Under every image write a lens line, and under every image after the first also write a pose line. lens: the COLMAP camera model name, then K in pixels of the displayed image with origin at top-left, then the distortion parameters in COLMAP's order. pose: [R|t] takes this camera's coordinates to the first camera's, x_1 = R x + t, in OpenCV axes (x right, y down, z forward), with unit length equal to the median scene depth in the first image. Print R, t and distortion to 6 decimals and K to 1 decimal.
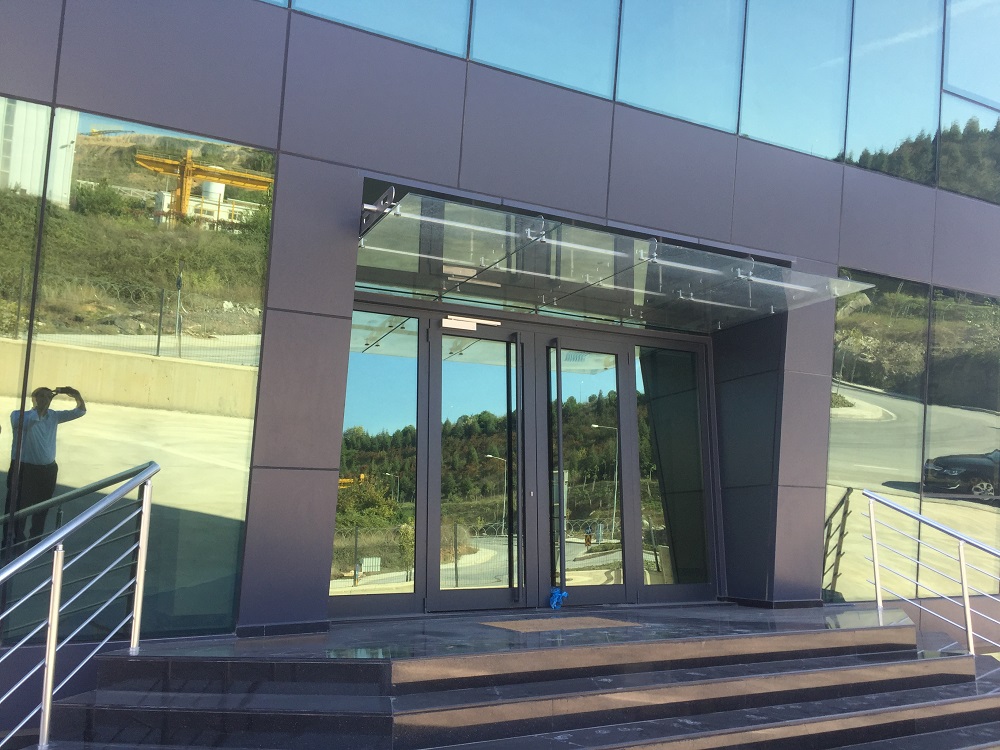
lens RADIAL K [[851.2, 0, 483.1], [0, 851.2, 371.9], [0, 0, 1]] dist [0.031664, -0.014512]
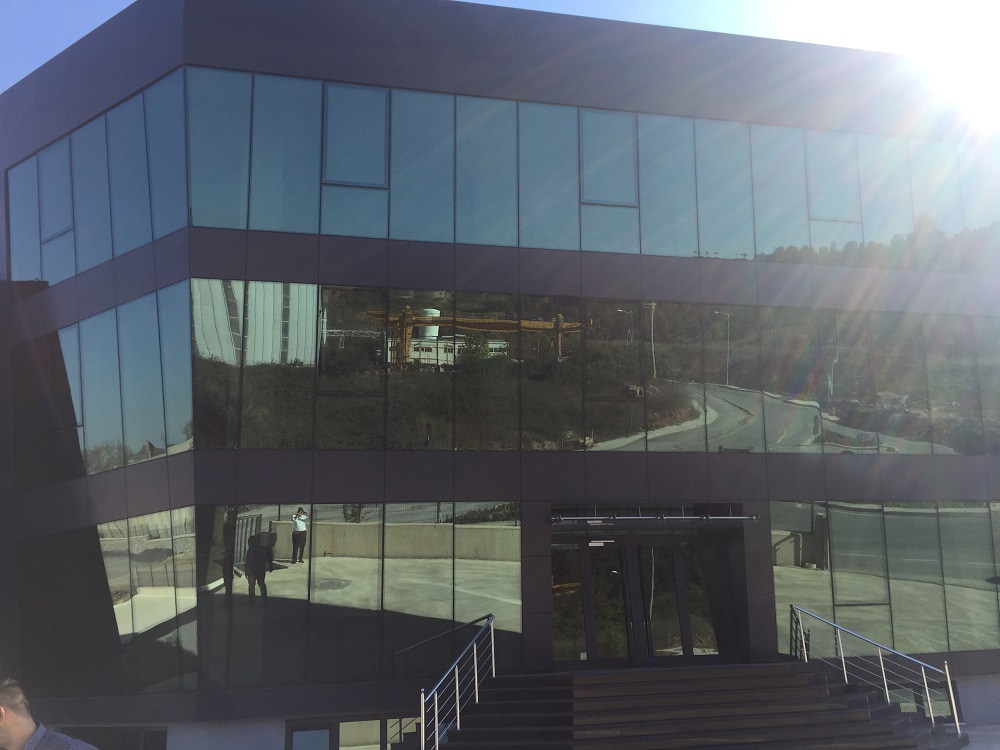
lens RADIAL K [[851.2, 0, 483.1], [0, 851.2, 371.9], [0, 0, 1]] dist [0.031664, -0.014512]
pose [[0.965163, -0.114244, -0.235391, 0.269364], [0.086998, 0.988576, -0.123078, -0.254249], [0.246763, 0.098312, 0.964076, -1.366130]]
